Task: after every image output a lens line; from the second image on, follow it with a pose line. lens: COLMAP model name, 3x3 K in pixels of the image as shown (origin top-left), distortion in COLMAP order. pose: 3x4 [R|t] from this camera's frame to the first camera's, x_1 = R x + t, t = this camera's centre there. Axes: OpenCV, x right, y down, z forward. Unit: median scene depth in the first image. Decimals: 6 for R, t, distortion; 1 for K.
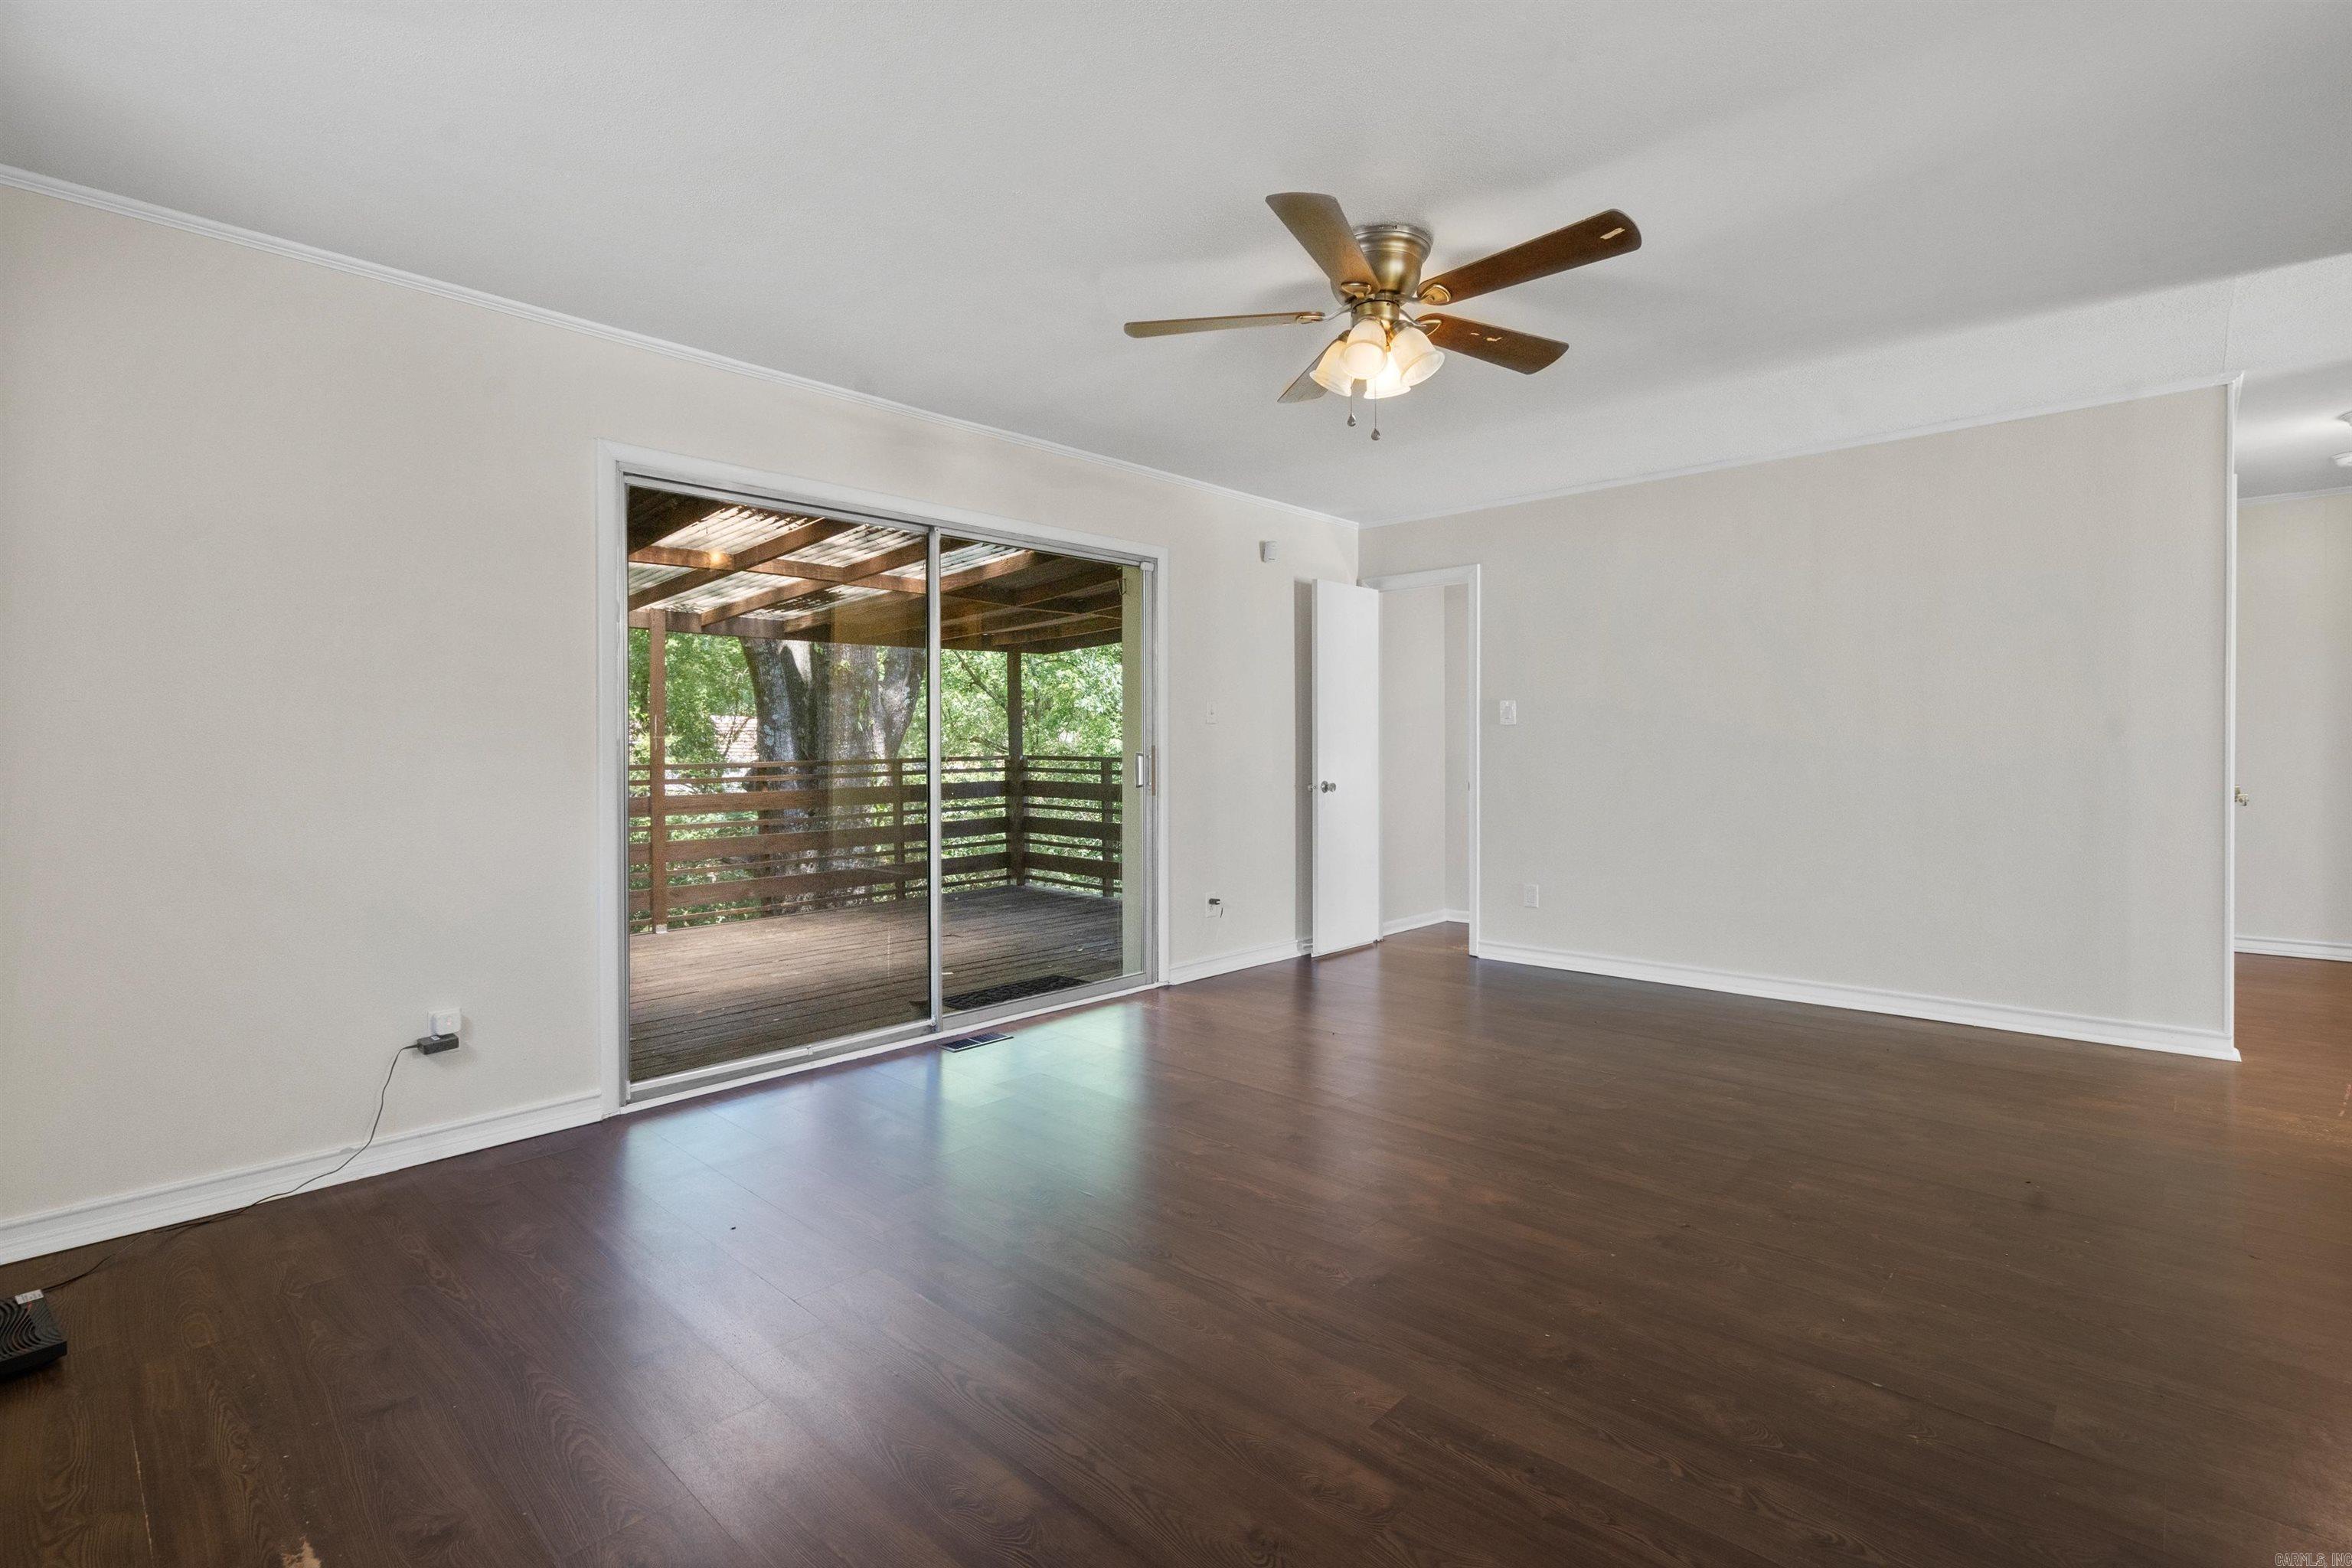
lens RADIAL K [[1155.4, 0, 1180.2], [0, 1155.4, 734.7], [0, 0, 1]] dist [-0.000226, 0.000121]
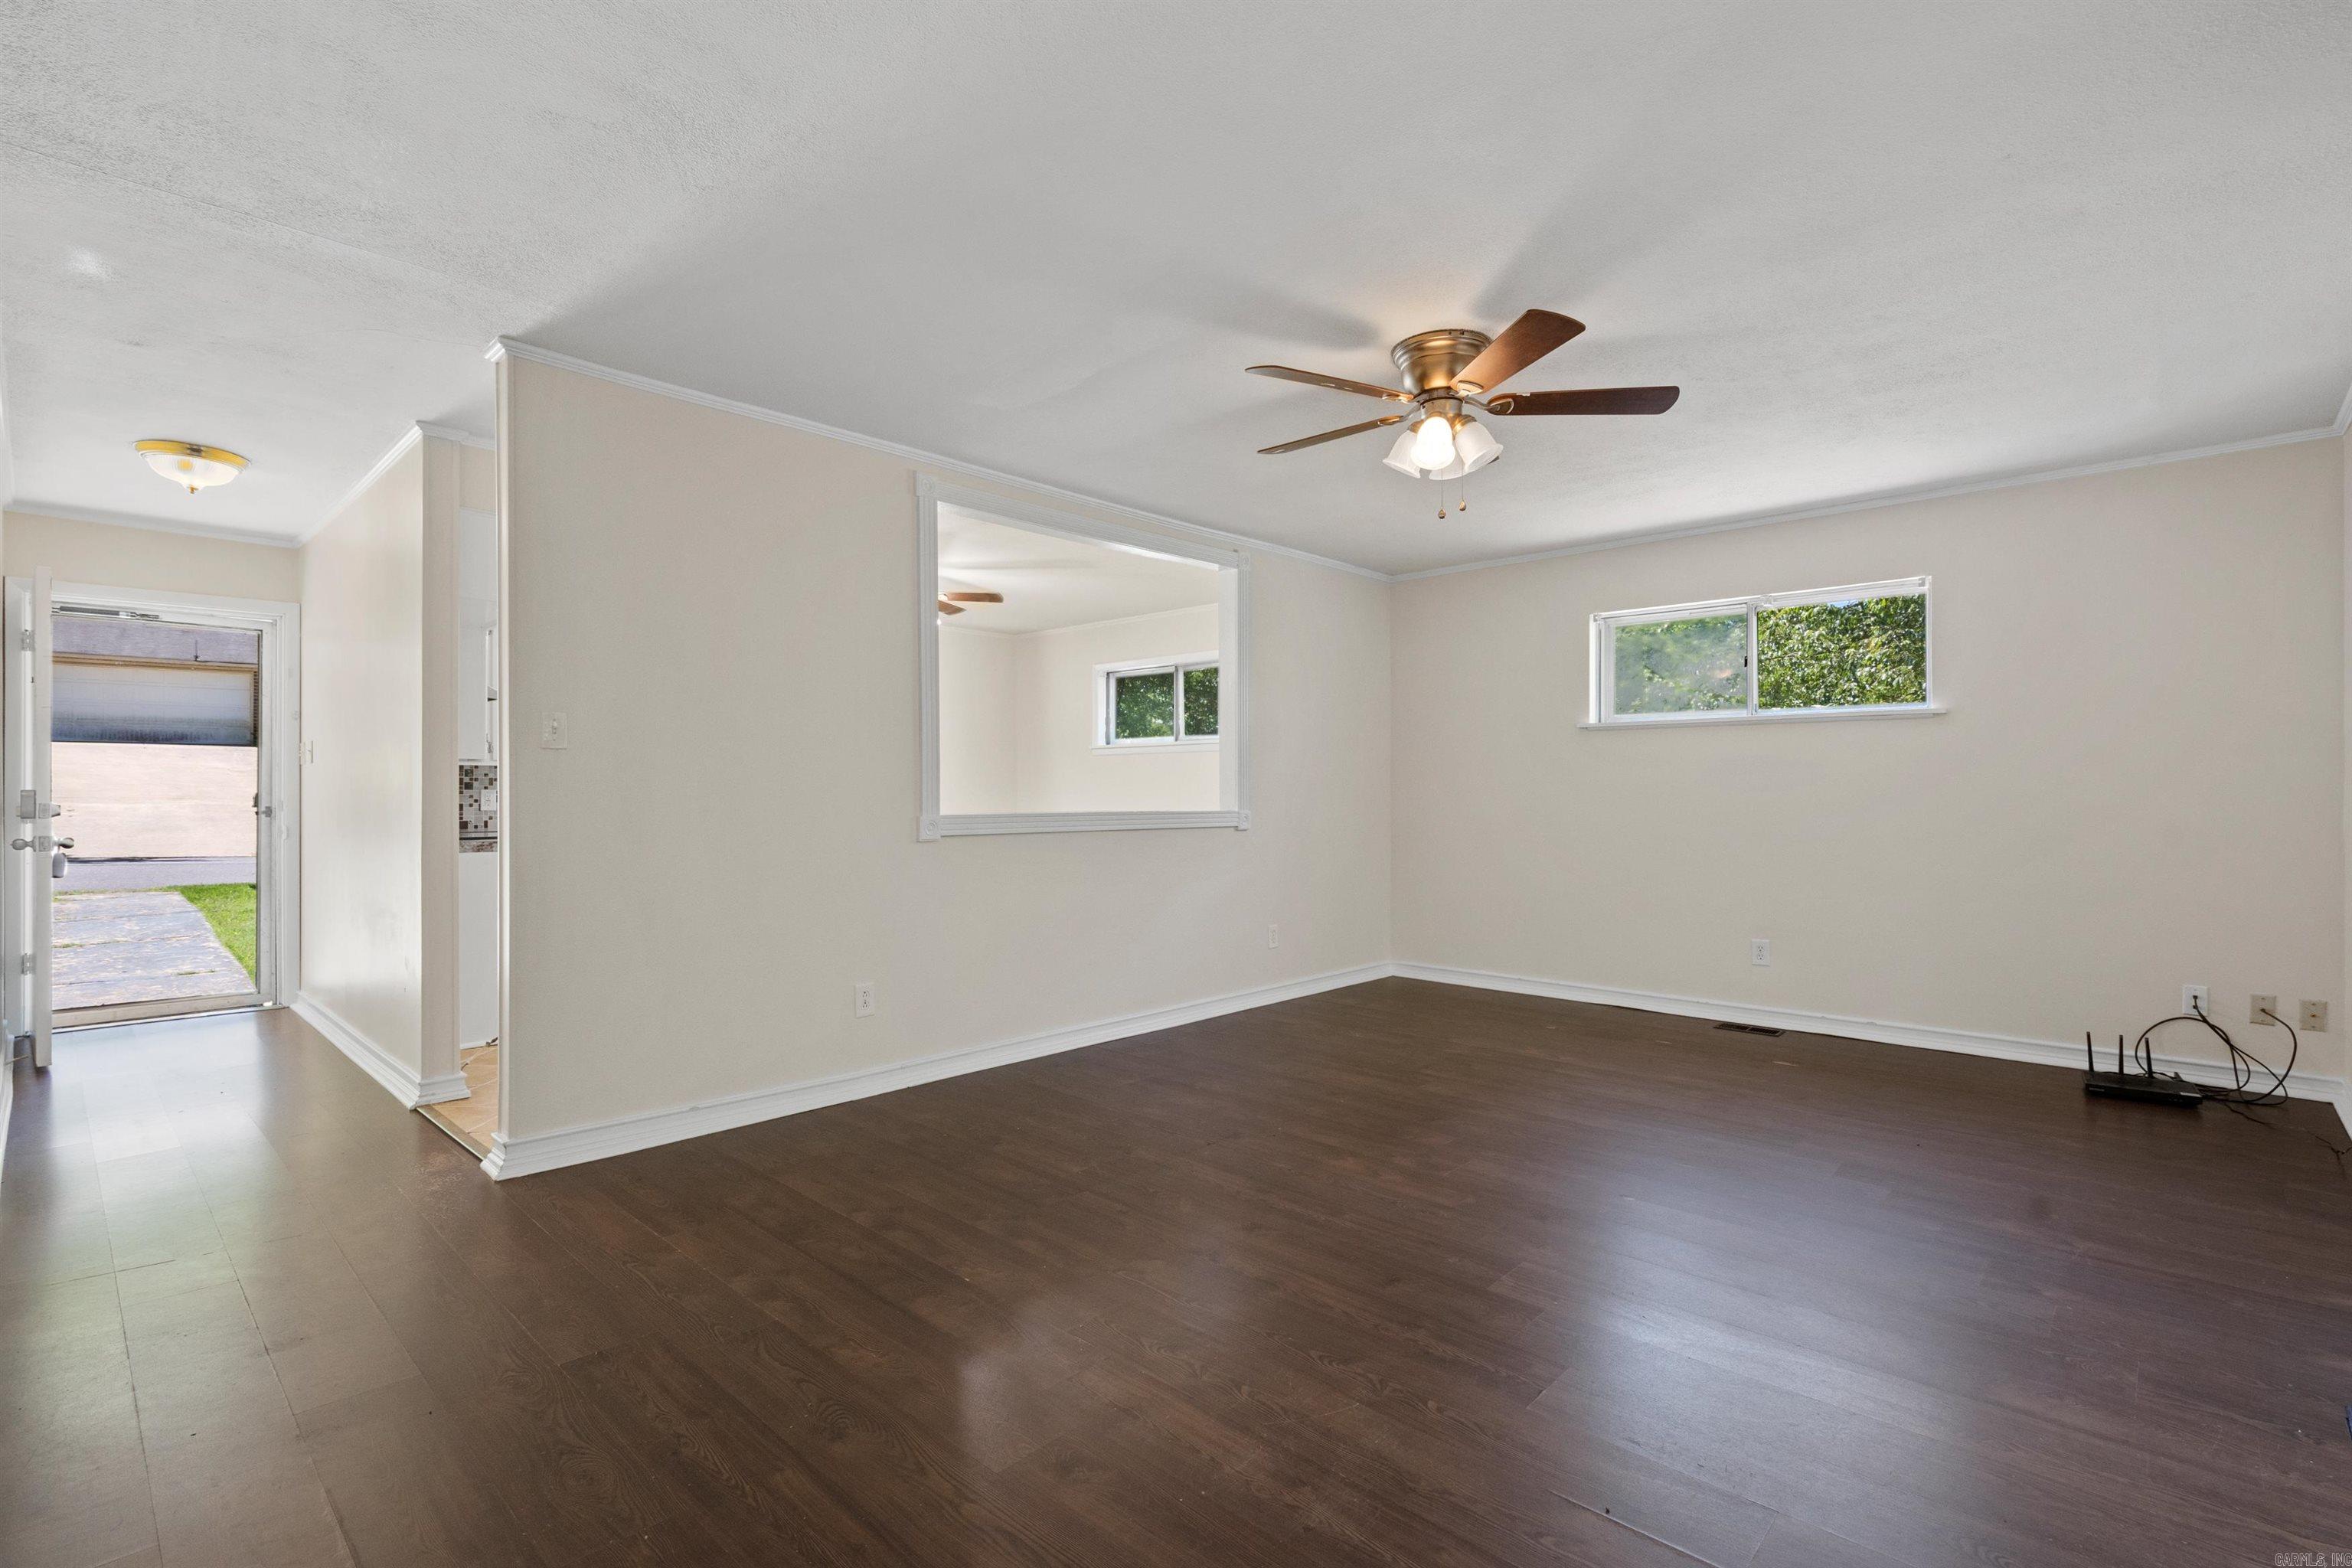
lens RADIAL K [[1078.6, 0, 1169.0], [0, 1078.6, 798.1], [0, 0, 1]] dist [0.001132, 0.001621]
pose [[-0.999552, 0.000902, 0.029910, 0.347101], [0.000934, 0.999999, 0.001080, 0.012583], [-0.029909, 0.001107, -0.999552, 1.764455]]
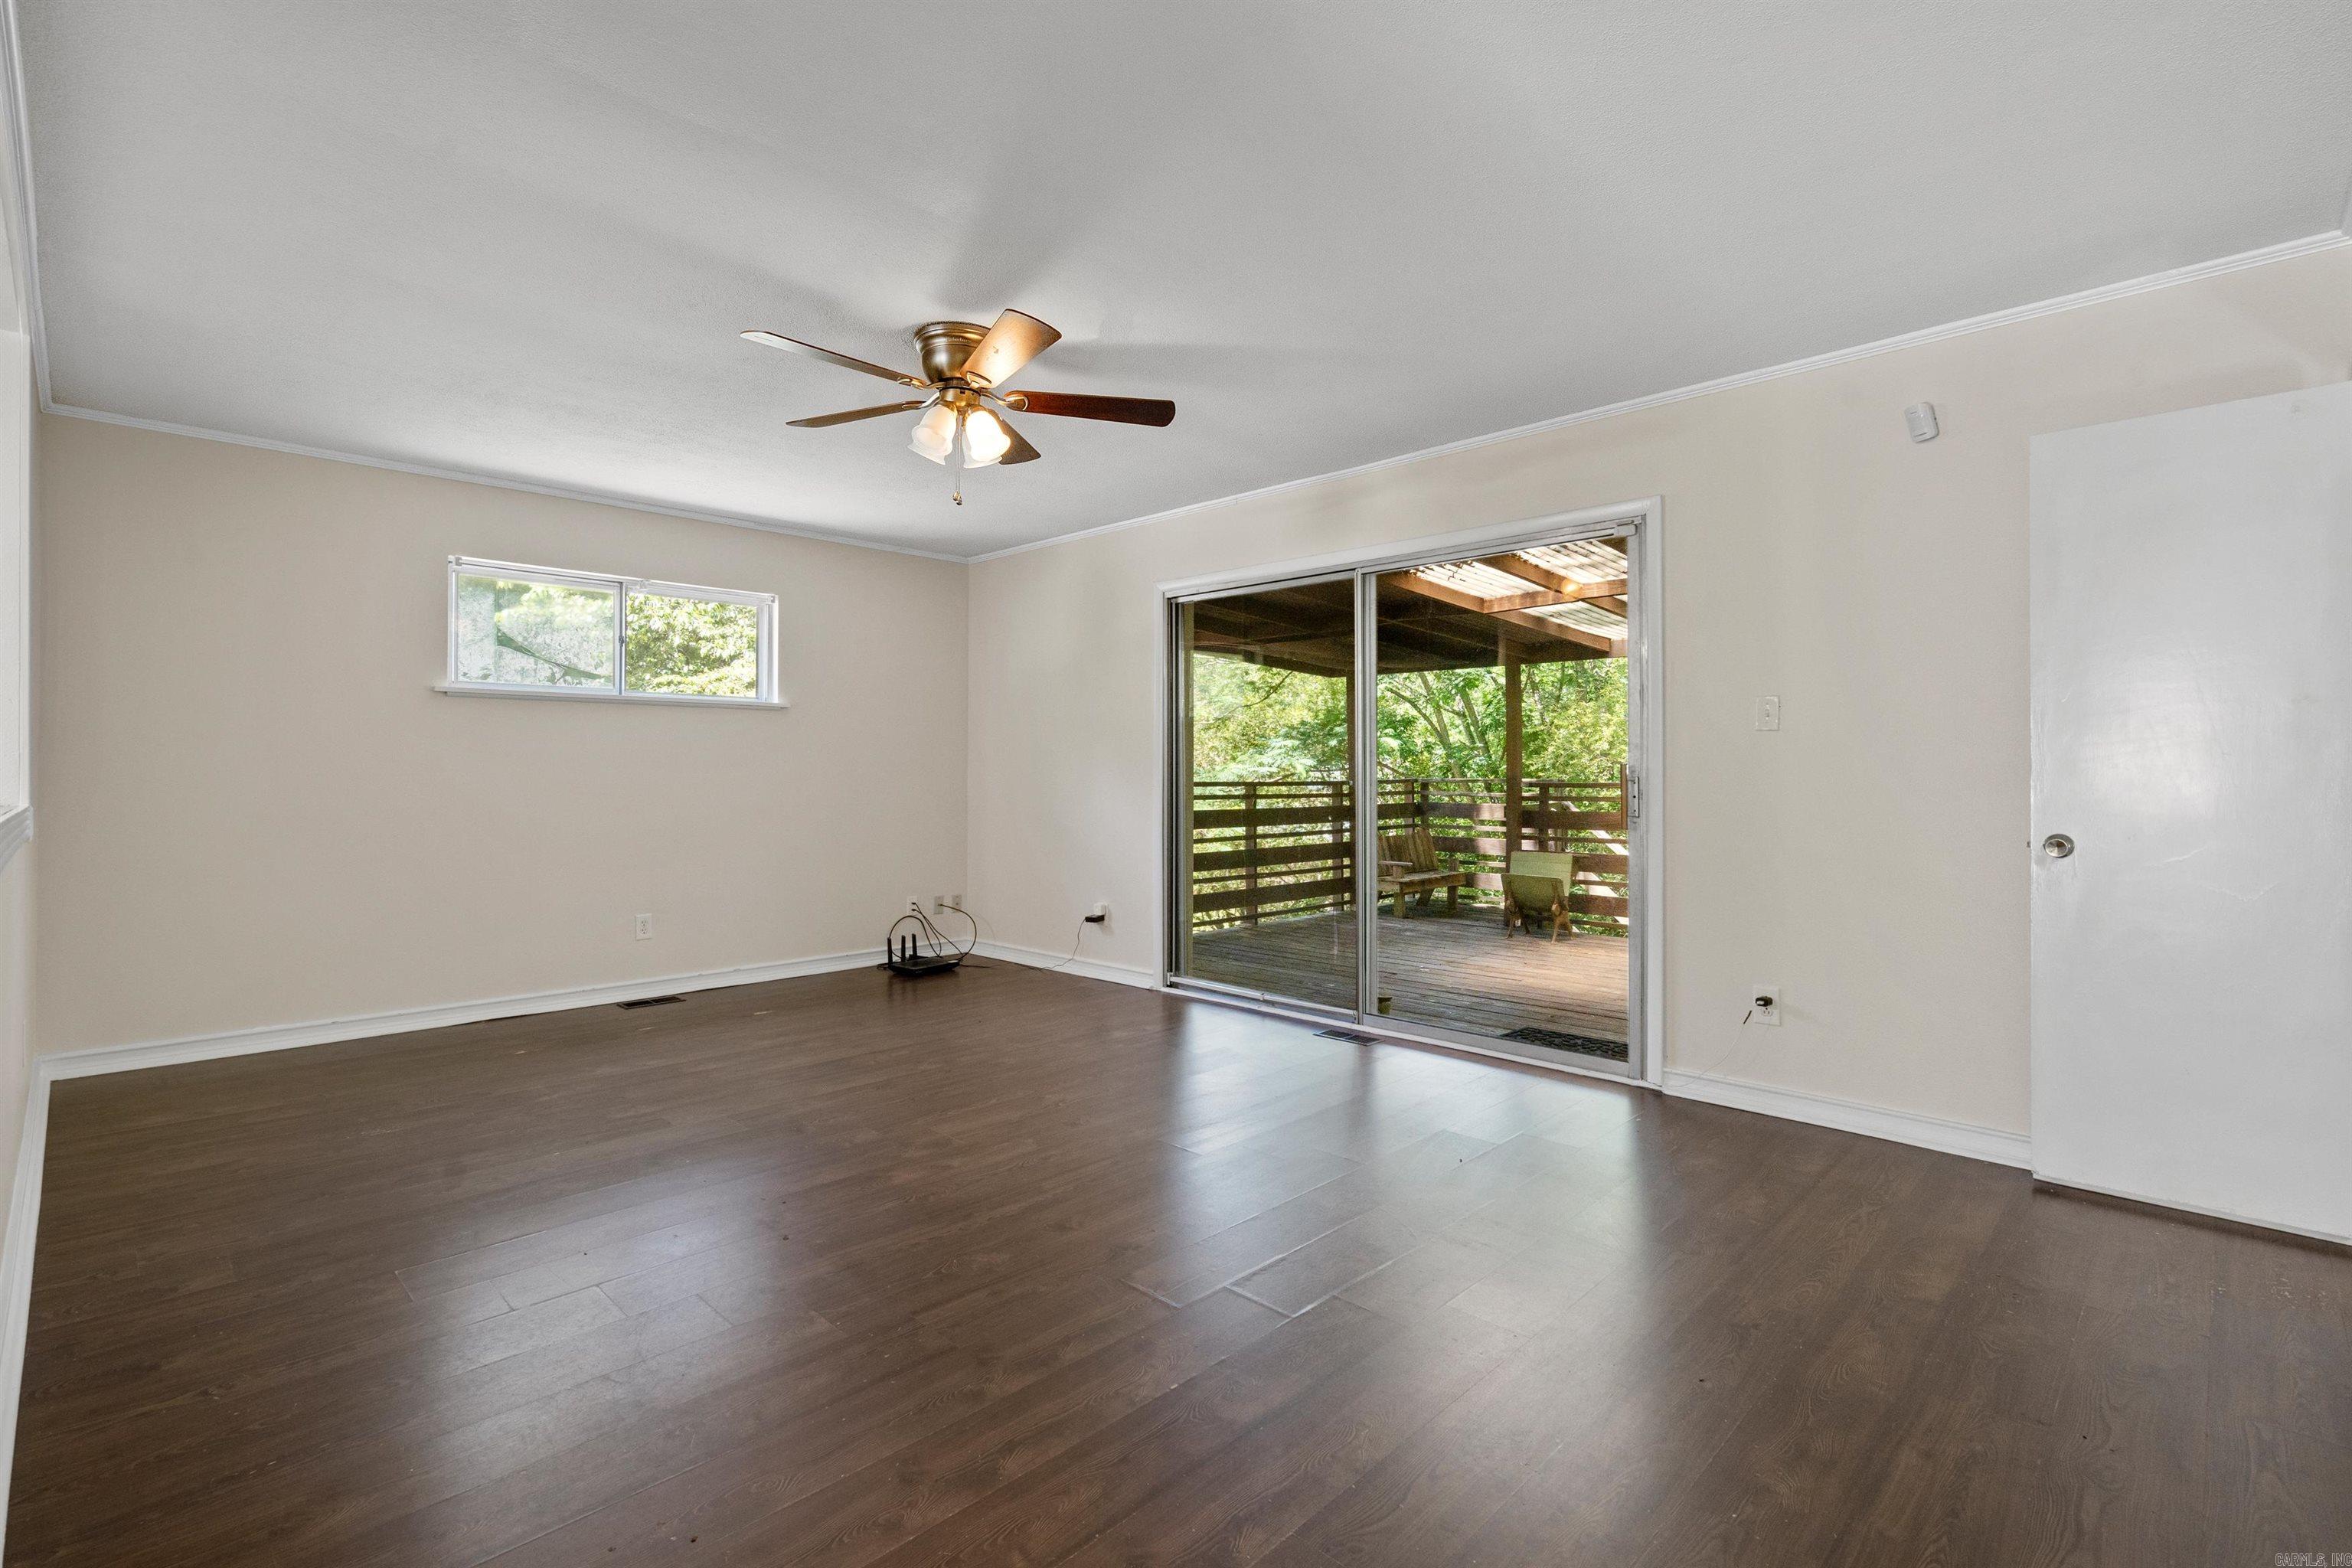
lens RADIAL K [[1078.6, 0, 1163.5], [0, 1078.6, 778.4], [0, 0, 1]] dist [-0.012077, 0.015565]
pose [[-0.062908, 0.010395, -0.997965, 1.065339], [0.006548, 0.999929, 0.010002, 0.005093], [0.997998, -0.005906, -0.062972, 1.087622]]
